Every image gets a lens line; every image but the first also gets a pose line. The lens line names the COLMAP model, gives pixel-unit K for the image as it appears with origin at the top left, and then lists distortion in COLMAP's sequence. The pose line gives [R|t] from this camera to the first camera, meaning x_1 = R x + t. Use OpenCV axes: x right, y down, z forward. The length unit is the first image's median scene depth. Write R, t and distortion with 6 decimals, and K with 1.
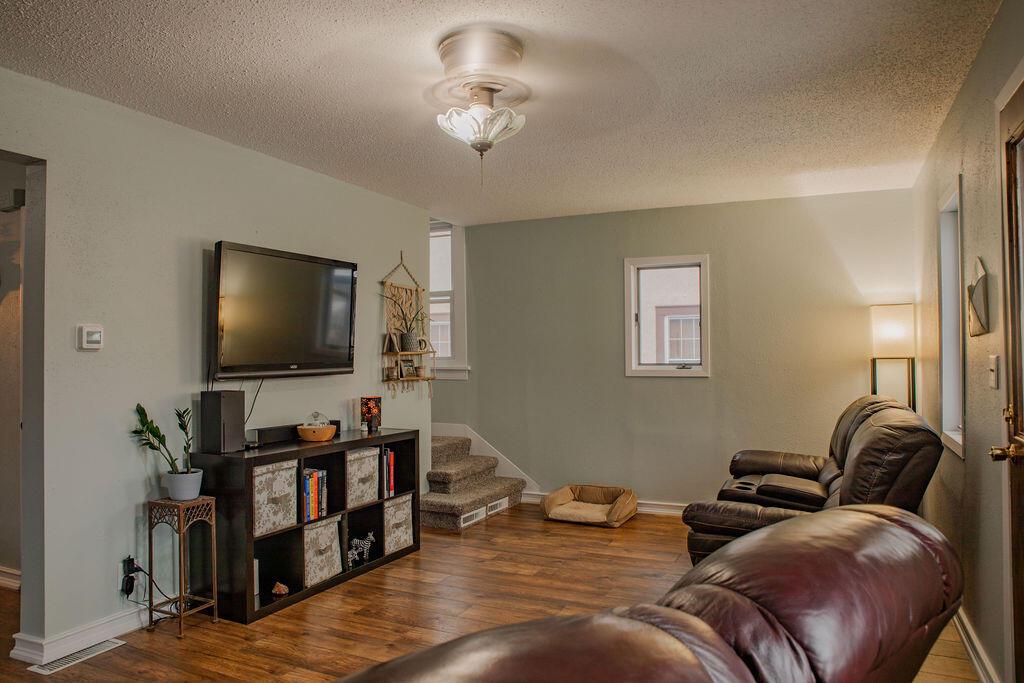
lens RADIAL K [[694.0, 0, 514.8], [0, 694.0, 342.7], [0, 0, 1]] dist [-0.082704, -0.003957]
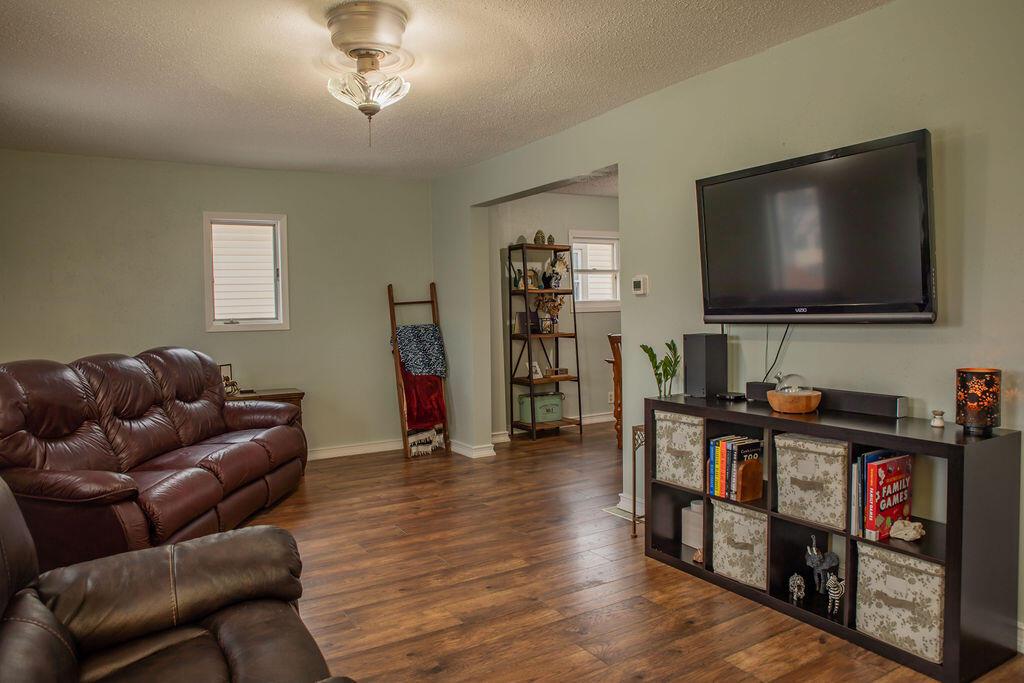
lens RADIAL K [[694.0, 0, 514.6], [0, 694.0, 342.7], [0, 0, 1]] dist [-0.082704, -0.003957]
pose [[-0.560286, 0.059433, -0.826164, 0.506699], [0.045333, 0.998128, 0.041060, 0.027845], [0.827058, -0.014447, -0.561931, 1.243260]]
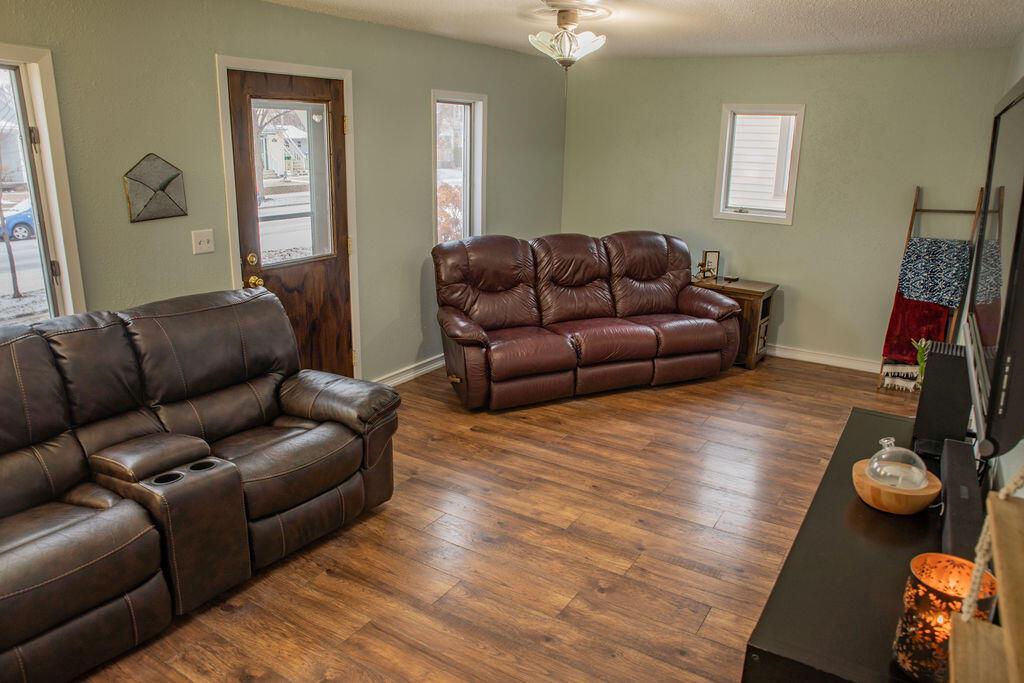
lens RADIAL K [[694.0, 0, 511.9], [0, 694.0, 338.8], [0, 0, 1]] dist [-0.082704, -0.003957]
pose [[-0.992292, -0.048785, 0.113915, -0.079676], [-0.018850, 0.967974, 0.250343, -0.088188], [-0.122480, 0.246266, -0.961432, 1.559645]]
